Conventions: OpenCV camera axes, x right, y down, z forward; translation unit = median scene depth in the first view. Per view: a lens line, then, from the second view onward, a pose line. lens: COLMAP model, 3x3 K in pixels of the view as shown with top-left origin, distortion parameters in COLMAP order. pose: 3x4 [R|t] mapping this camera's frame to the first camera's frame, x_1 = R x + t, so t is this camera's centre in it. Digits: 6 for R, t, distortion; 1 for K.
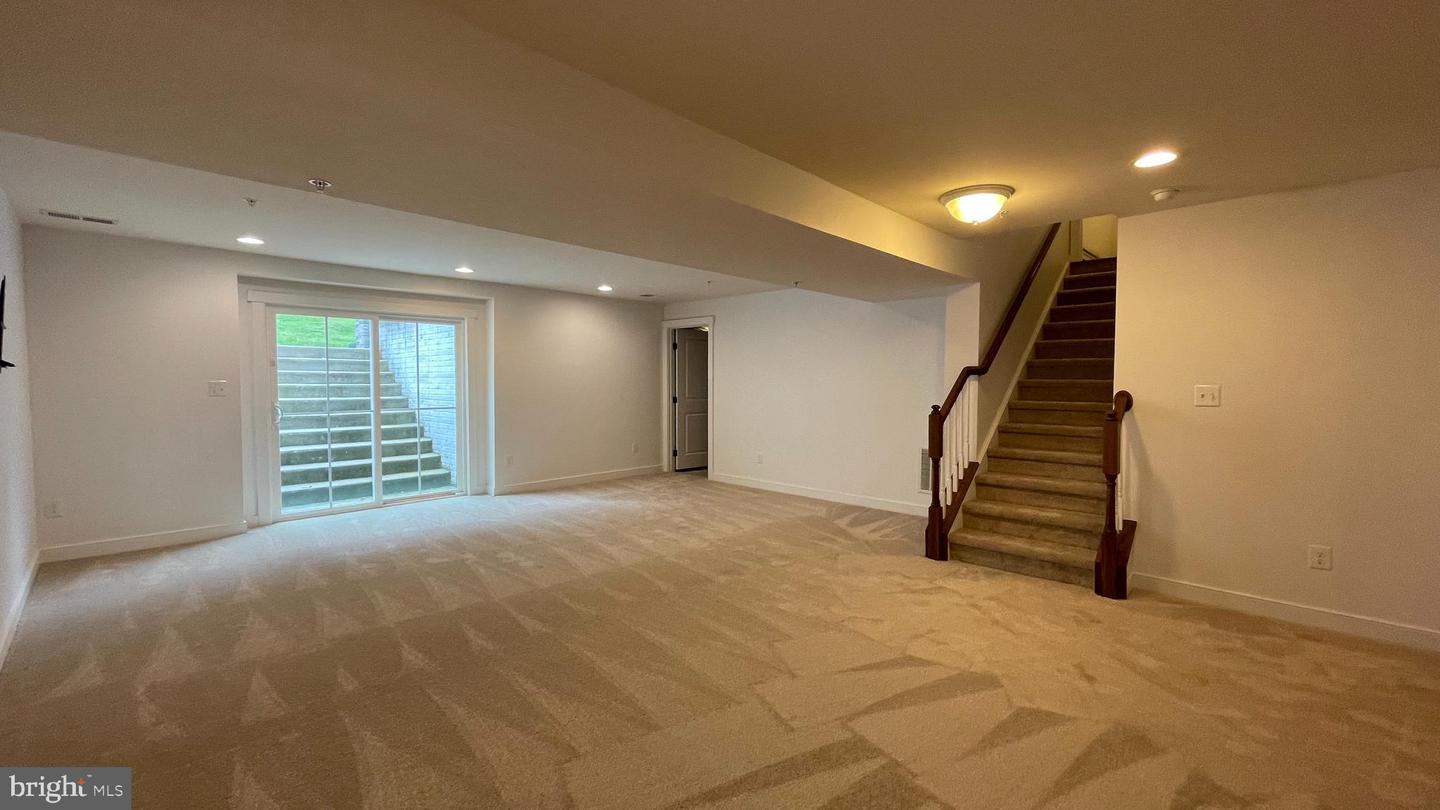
lens RADIAL K [[584.6, 0, 721.4], [0, 584.6, 405.6], [0, 0, 1]] dist [-0.001414, -0.000062]
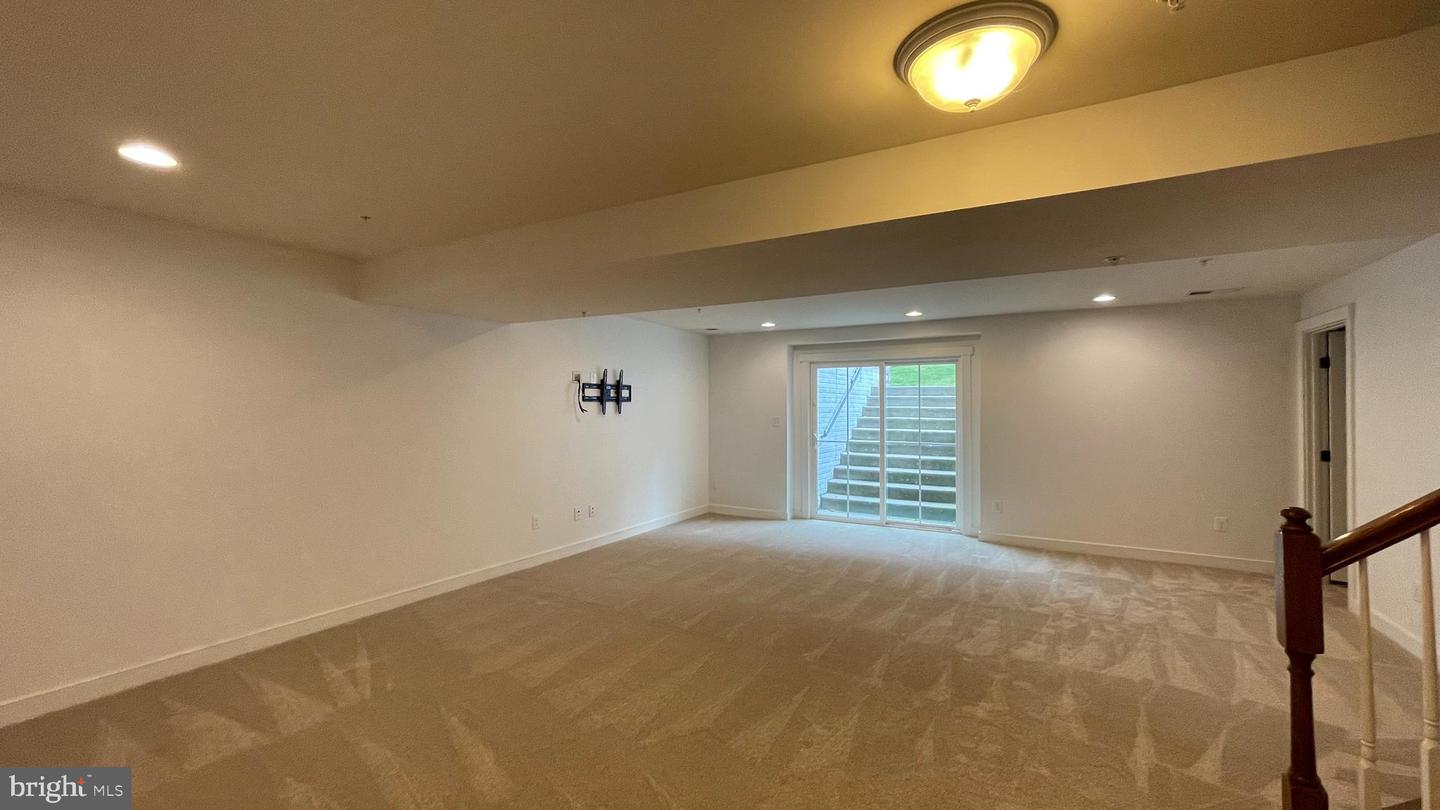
lens RADIAL K [[584.6, 0, 713.9], [0, 584.6, 402.6], [0, 0, 1]] dist [-0.001414, -0.000062]
pose [[0.219358, -0.009596, -0.975597, 0.479667], [-0.045979, 0.998739, -0.020162, -0.032376], [0.974560, 0.049280, 0.218640, 0.403361]]
